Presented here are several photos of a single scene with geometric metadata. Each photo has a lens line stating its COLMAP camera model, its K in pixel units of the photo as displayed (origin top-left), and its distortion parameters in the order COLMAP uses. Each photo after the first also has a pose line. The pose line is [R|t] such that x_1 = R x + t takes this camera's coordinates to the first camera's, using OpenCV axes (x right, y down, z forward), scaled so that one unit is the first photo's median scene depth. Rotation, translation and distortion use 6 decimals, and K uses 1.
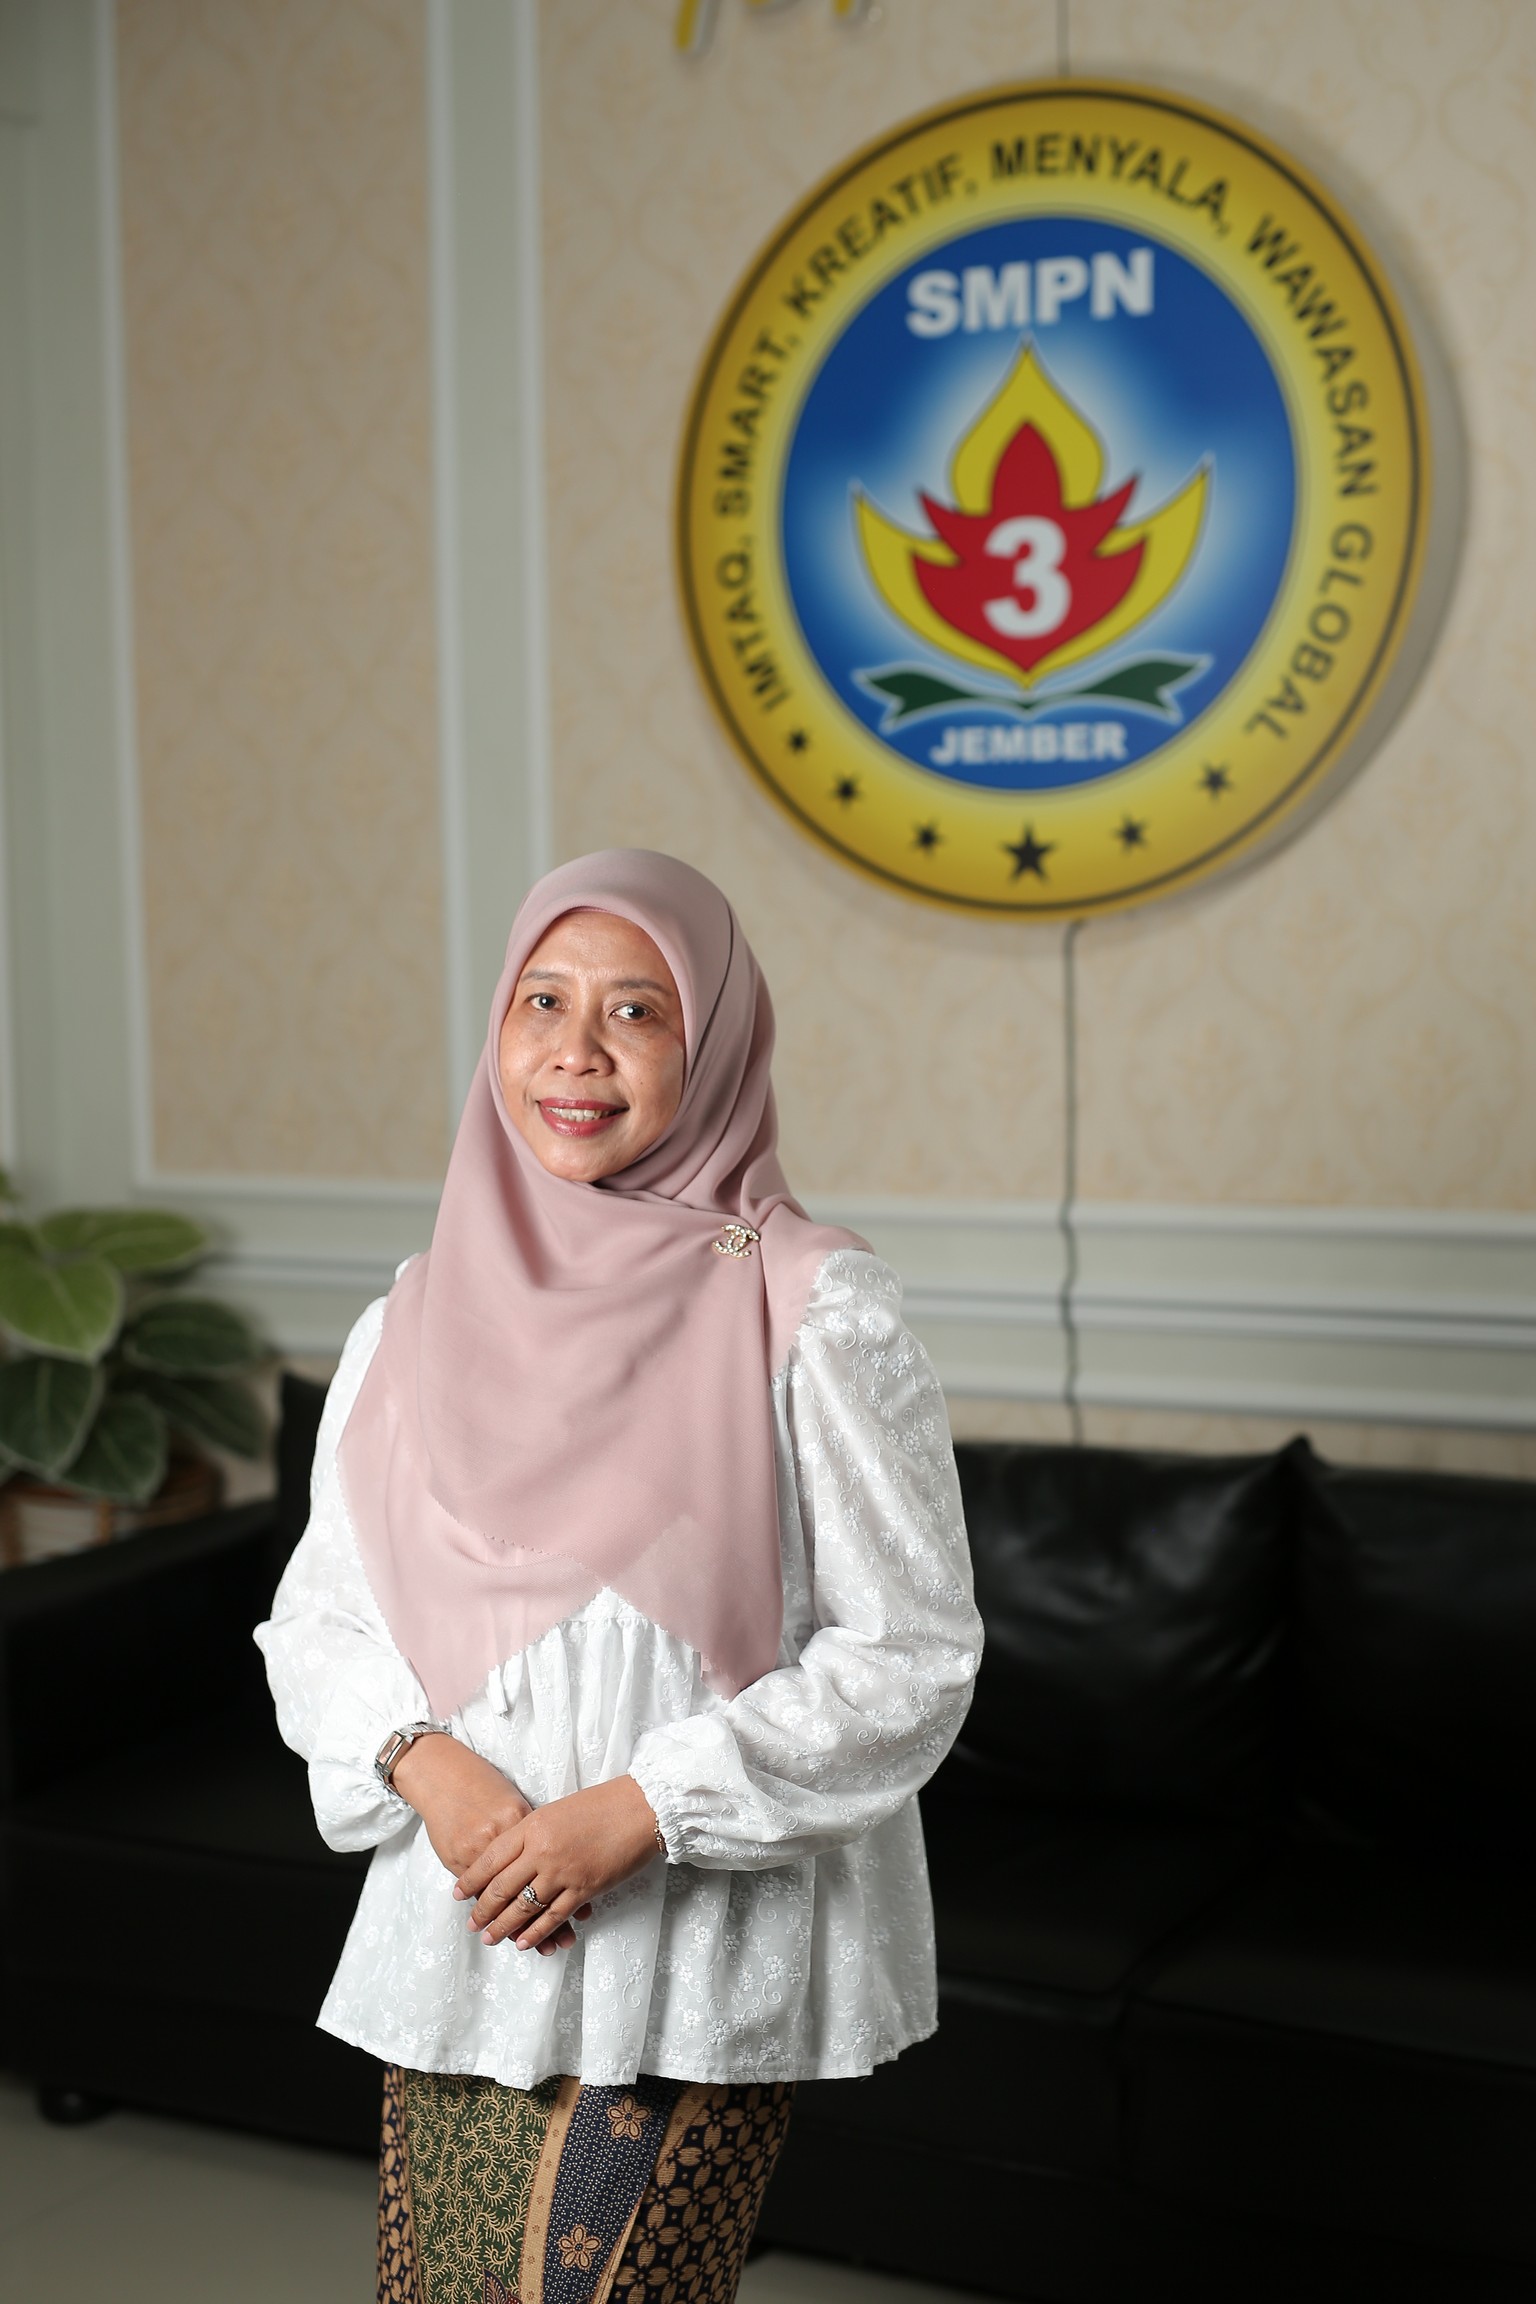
lens RADIAL K [[3269.5, 0, 764.1], [0, 3269.5, 1155.3], [0, 0, 1]] dist [0.007202, 0.000000]
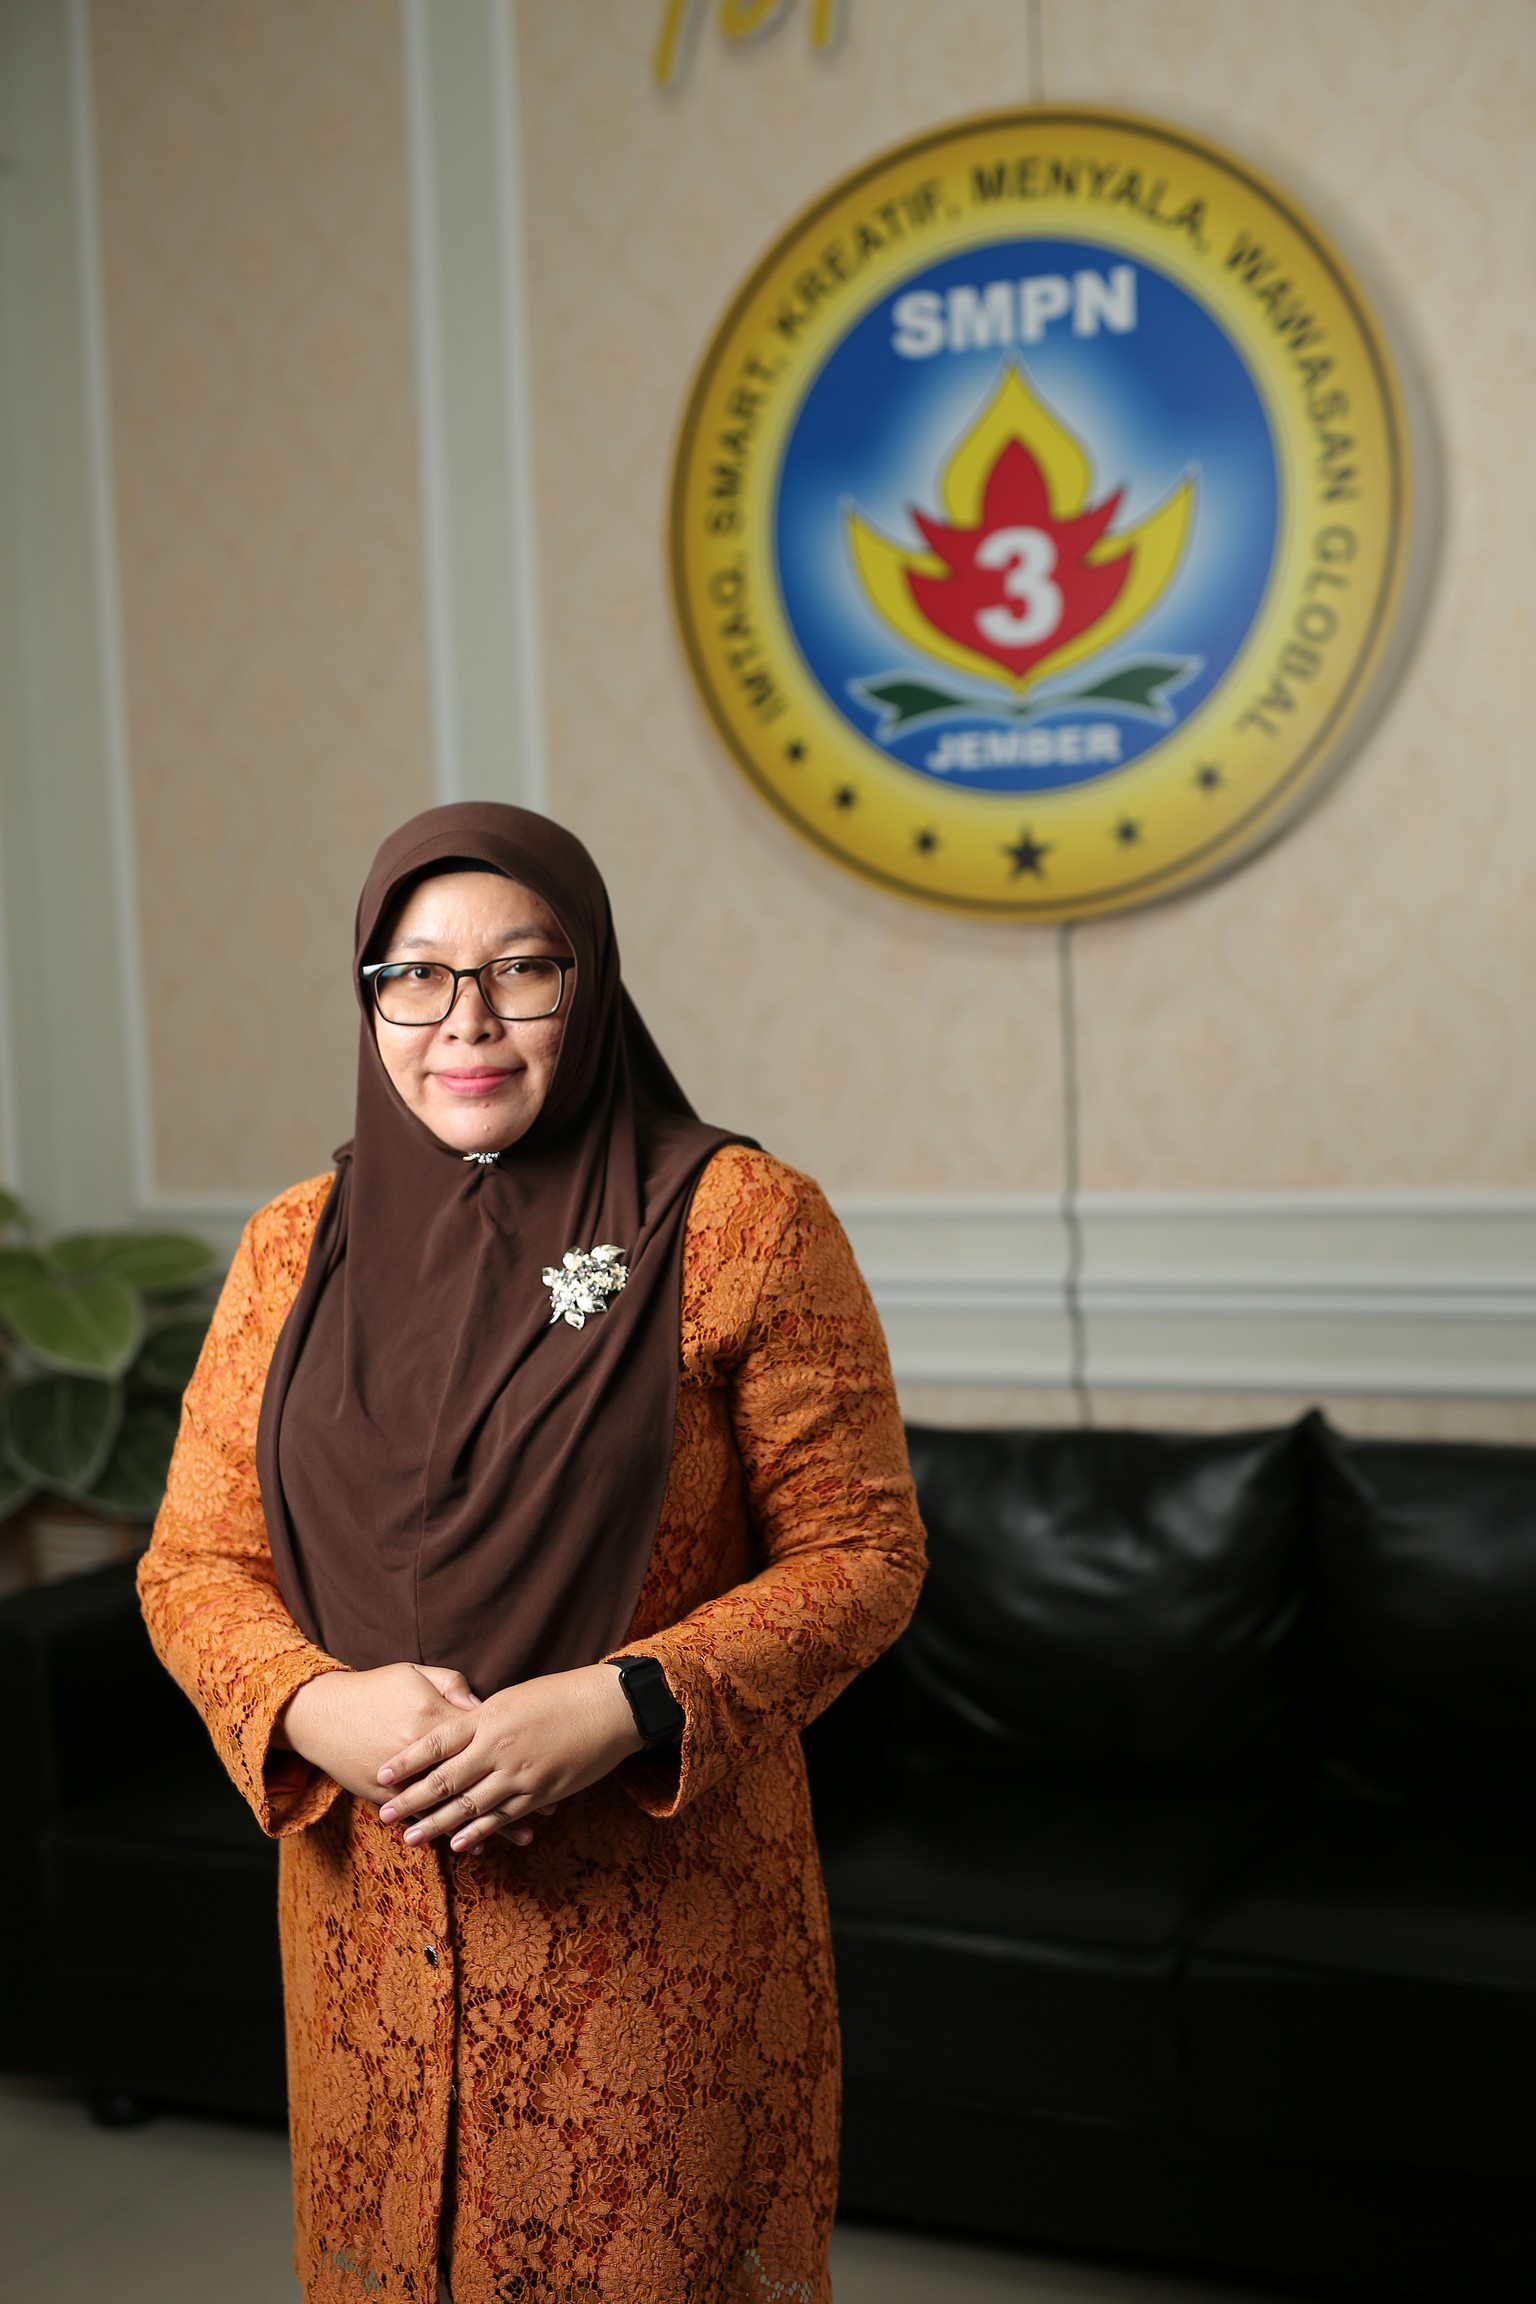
lens RADIAL K [[3269.5, 0, 766.1], [0, 3269.5, 1153.9], [0, 0, 1]] dist [0.007202, 0.000000]
pose [[0.998882, -0.028271, 0.037883, -0.042933], [0.028710, 0.999526, -0.011103, 0.011282], [-0.037551, 0.012179, 0.999220, -0.026111]]
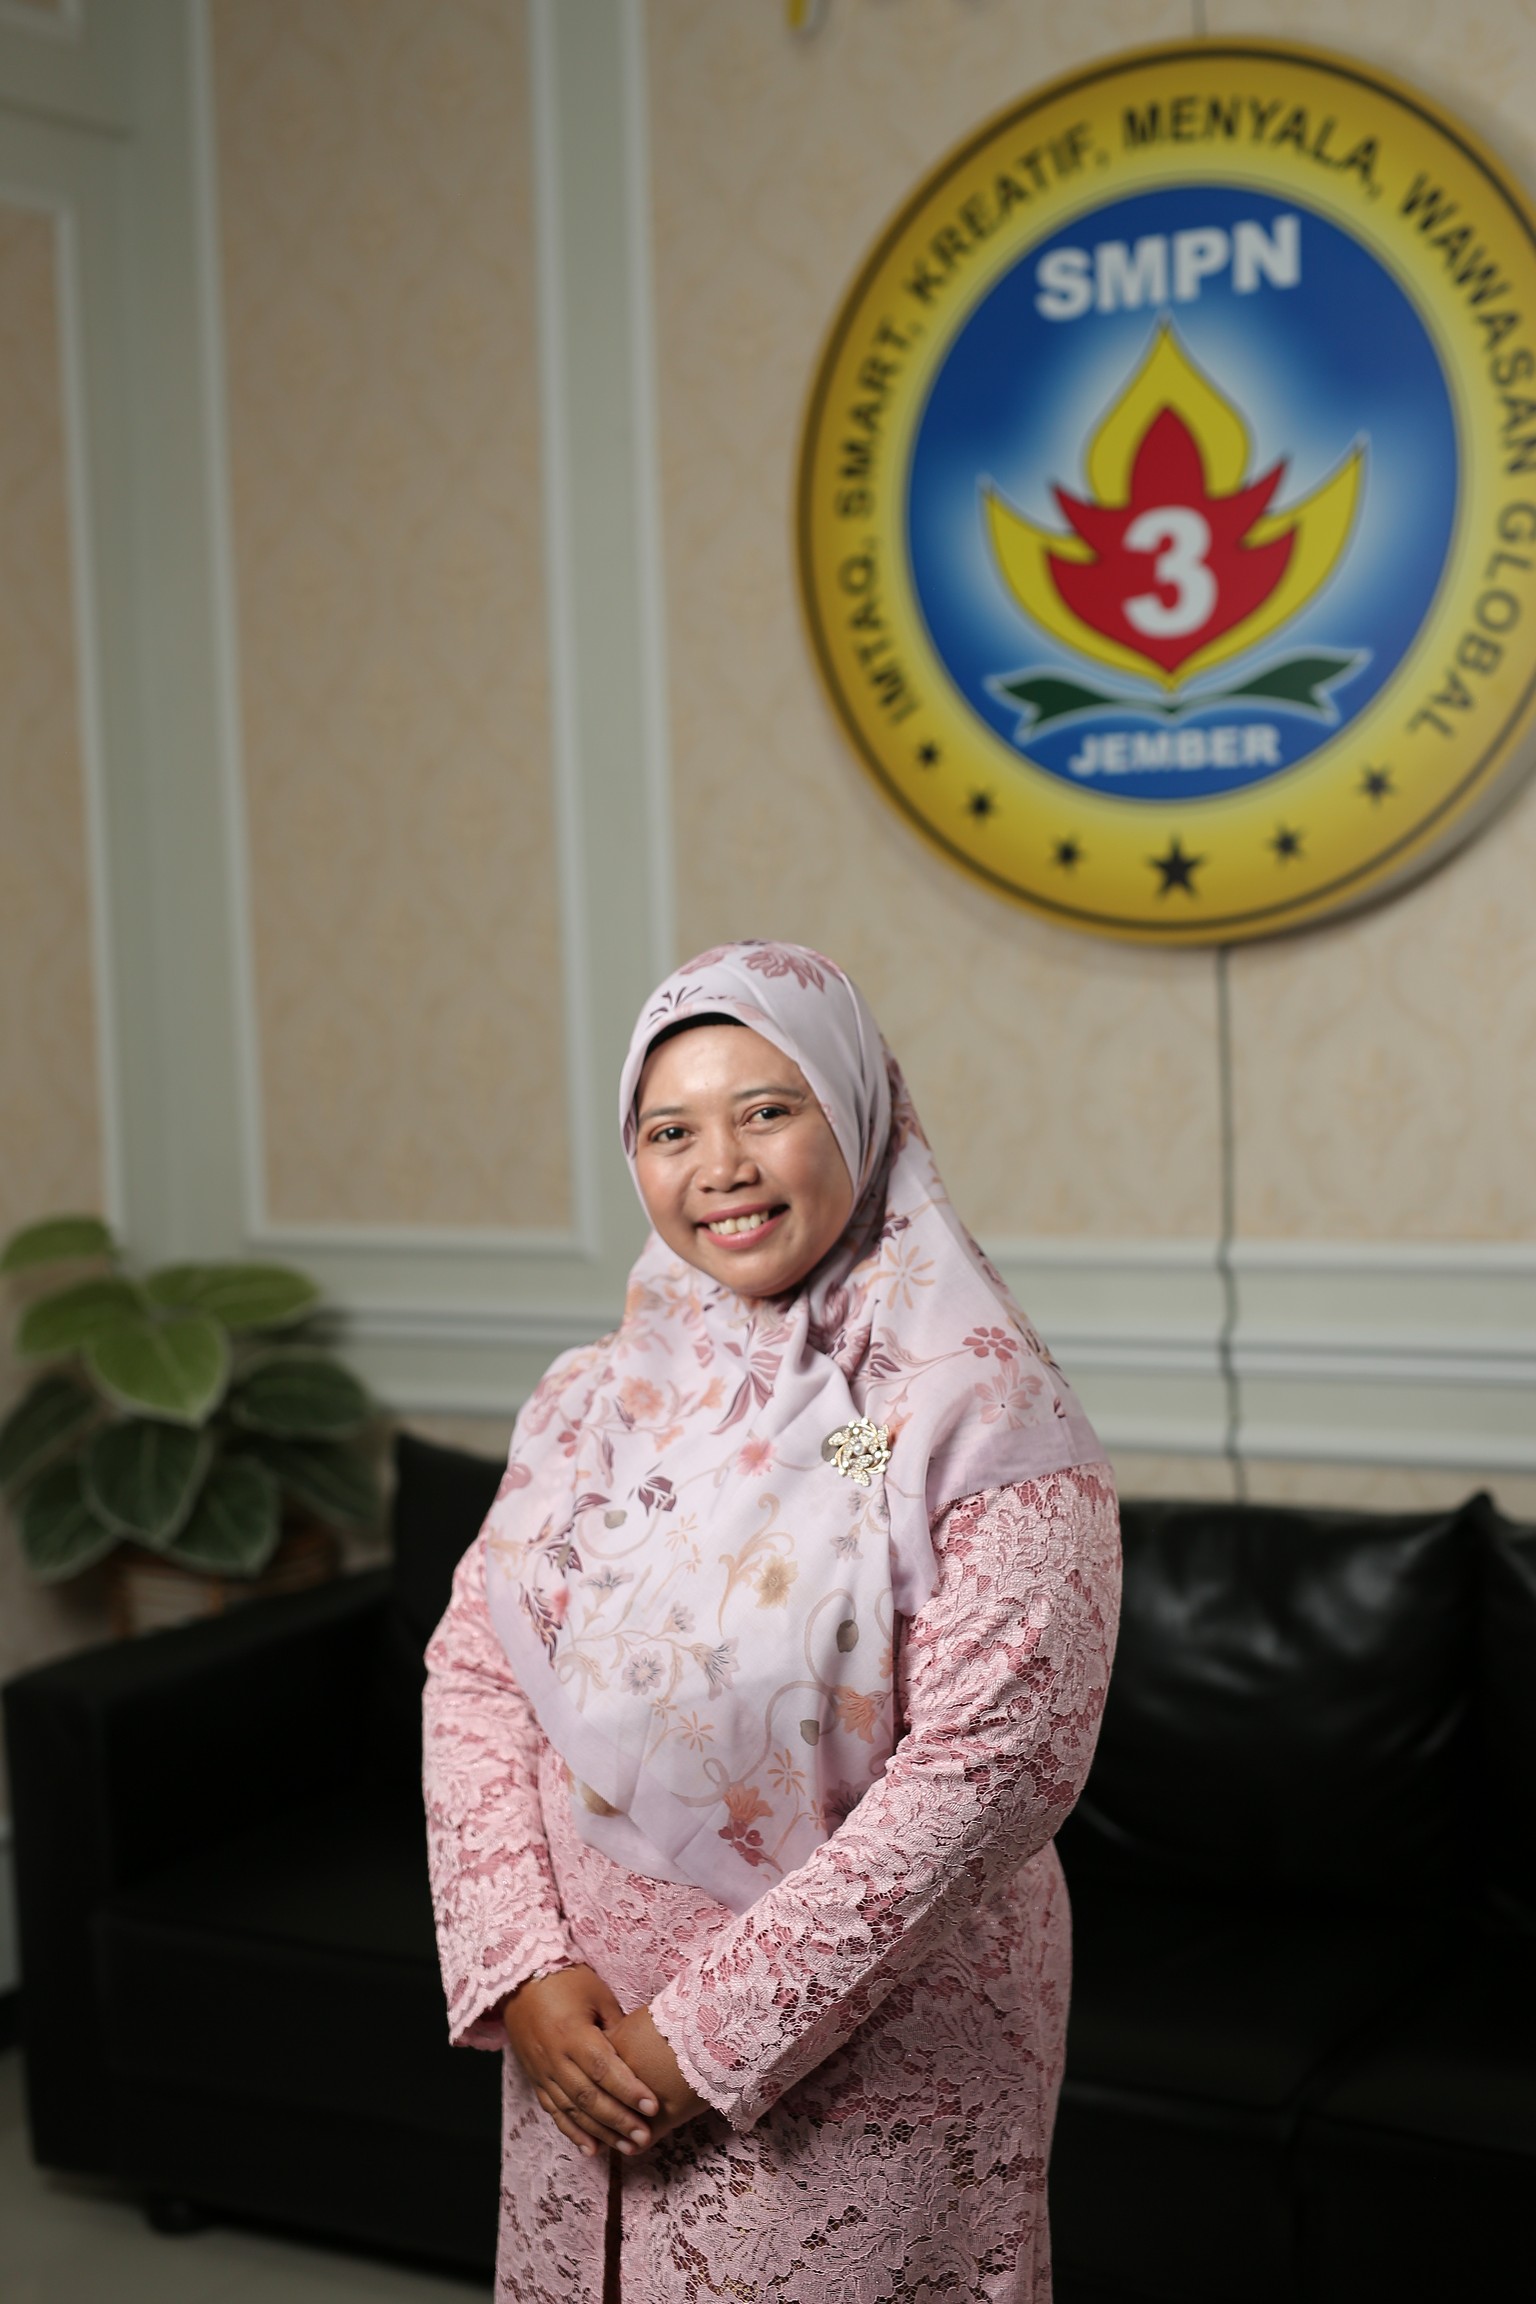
lens RADIAL K [[3269.5, 0, 763.2], [0, 3269.5, 1152.8], [0, 0, 1]] dist [0.007202, 0.000000]
pose [[0.998430, -0.015855, -0.053721, 0.012065], [0.015048, 0.999768, -0.015390, 0.001538], [0.053953, 0.014558, 0.998437, 0.063664]]
